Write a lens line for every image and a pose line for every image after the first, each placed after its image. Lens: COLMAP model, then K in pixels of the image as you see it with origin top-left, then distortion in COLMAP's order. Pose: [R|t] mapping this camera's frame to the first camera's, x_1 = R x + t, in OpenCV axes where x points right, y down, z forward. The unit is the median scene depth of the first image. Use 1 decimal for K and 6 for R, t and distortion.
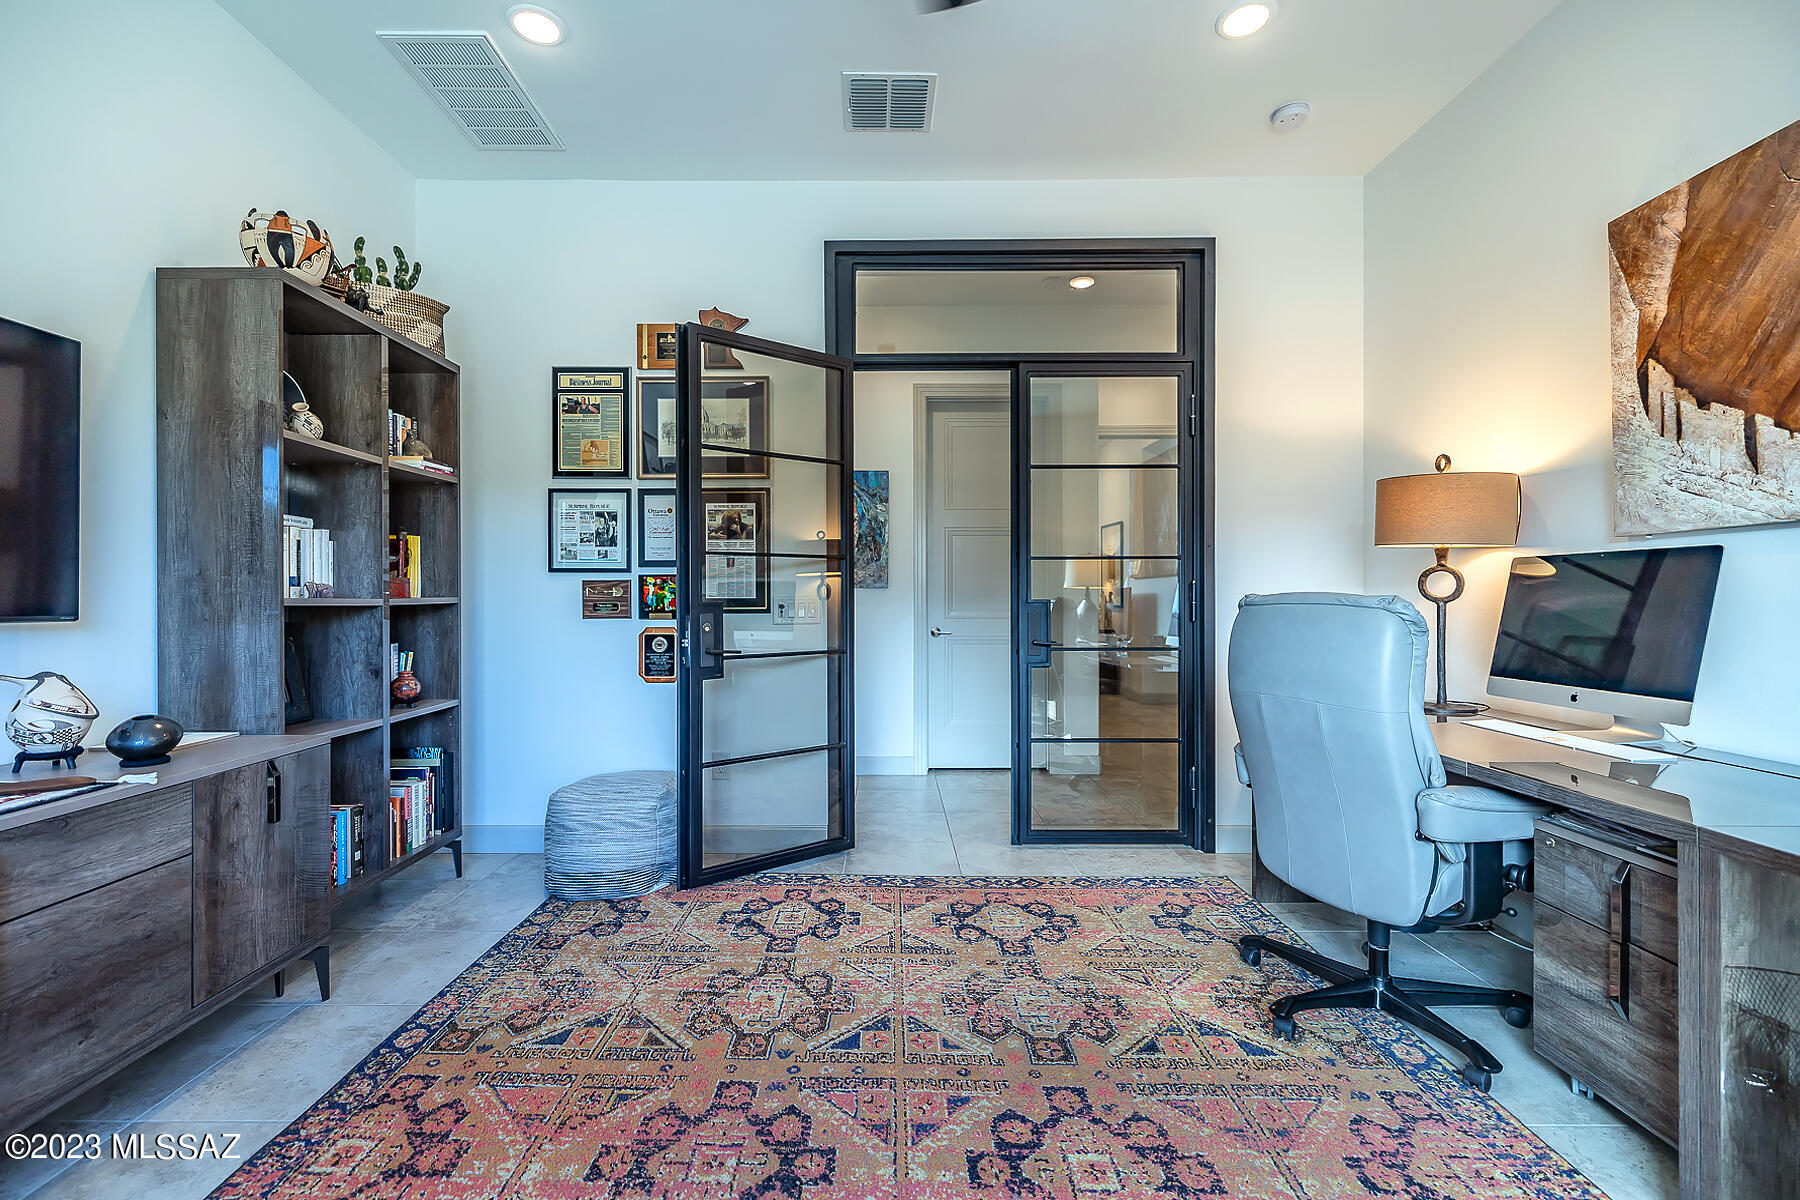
lens RADIAL K [[806.9, 0, 900.8], [0, 806.9, 600.1], [0, 0, 1]] dist [-0.000706, 0.000298]
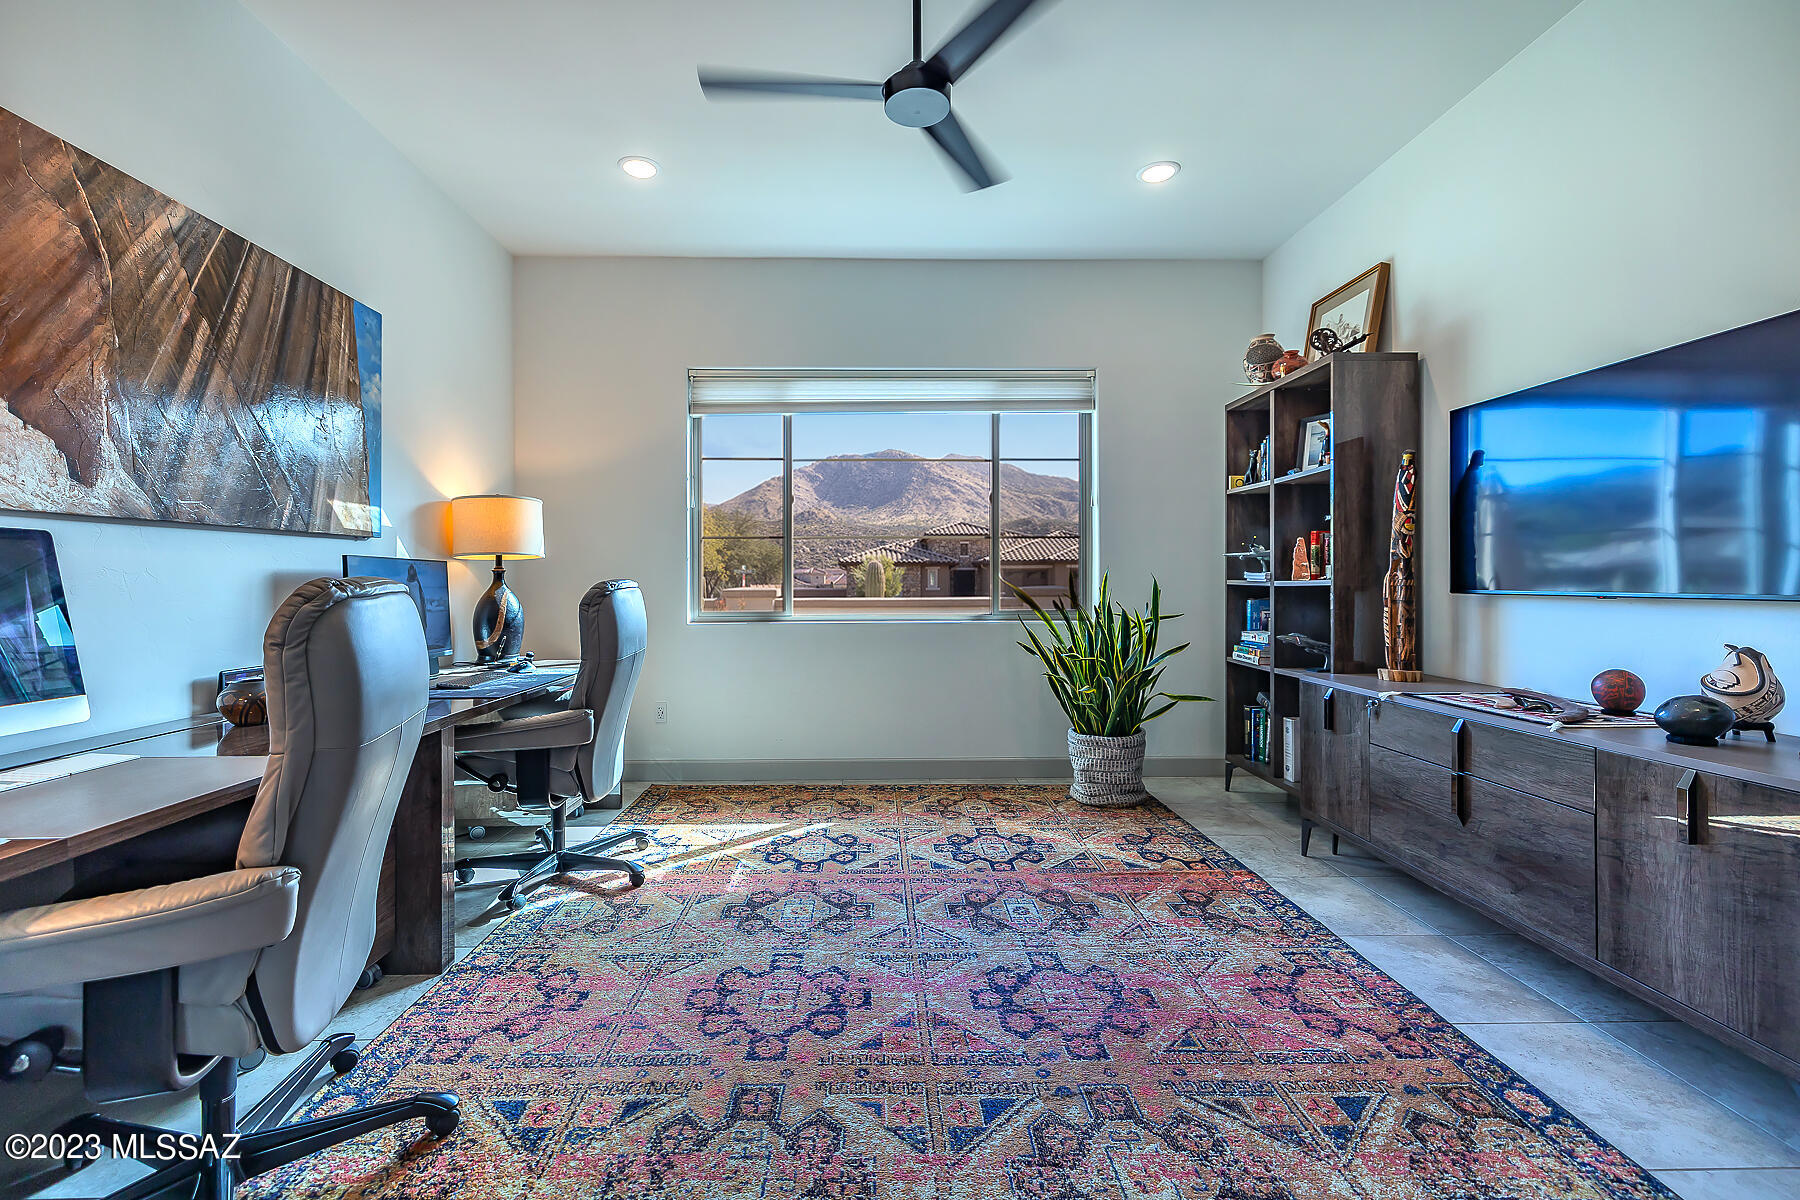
lens RADIAL K [[806.9, 0, 895.5], [0, 806.9, 587.9], [0, 0, 1]] dist [-0.000706, 0.000298]
pose [[-0.999826, 0.002658, -0.018472, 0.057080], [0.002507, 0.999963, 0.008230, 0.010181], [0.018493, 0.008182, -0.999796, 2.026321]]
